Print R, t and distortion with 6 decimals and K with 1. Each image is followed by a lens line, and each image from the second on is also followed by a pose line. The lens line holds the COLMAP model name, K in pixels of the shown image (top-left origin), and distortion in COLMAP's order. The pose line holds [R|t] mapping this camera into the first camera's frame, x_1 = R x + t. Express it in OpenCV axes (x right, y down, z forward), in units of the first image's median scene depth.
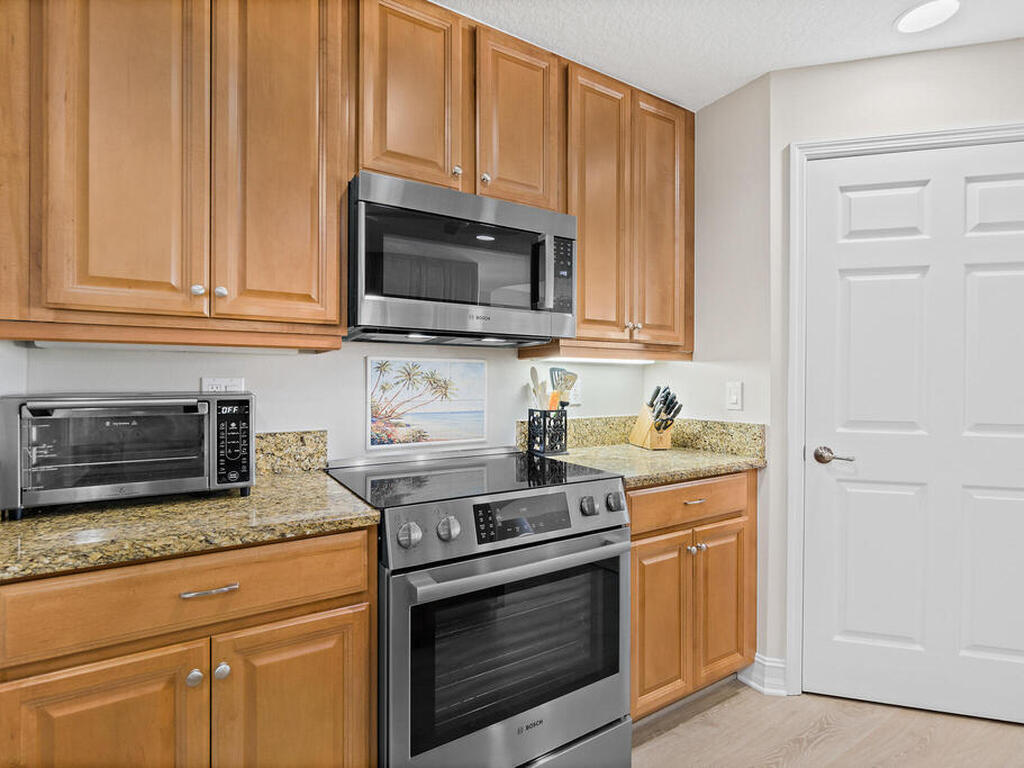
lens RADIAL K [[495.7, 0, 512.0], [0, 495.7, 384.0], [0, 0, 1]] dist [-0.002307, -0.000229]
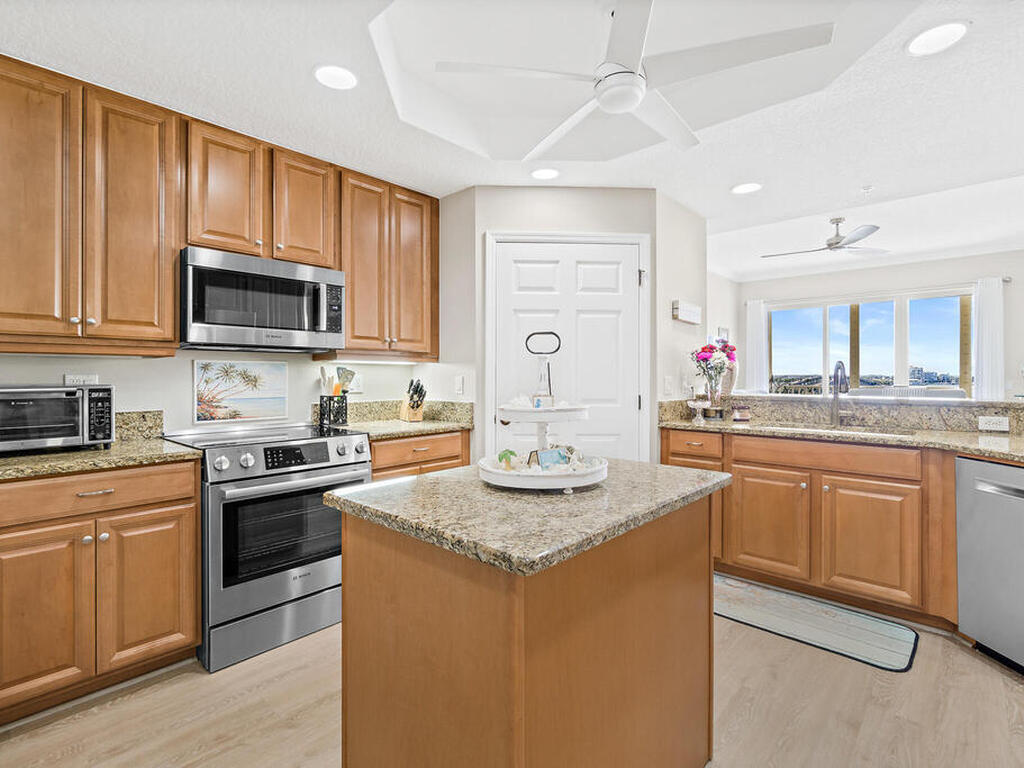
lens RADIAL K [[502.7, 0, 514.1], [0, 502.7, 376.8], [0, 0, 1]] dist [-0.003809, -0.000909]
pose [[0.960063, -0.003898, 0.279758, 0.221861], [0.005412, 0.999975, -0.004637, 0.007018], [-0.279732, 0.005966, 0.960059, -0.759559]]
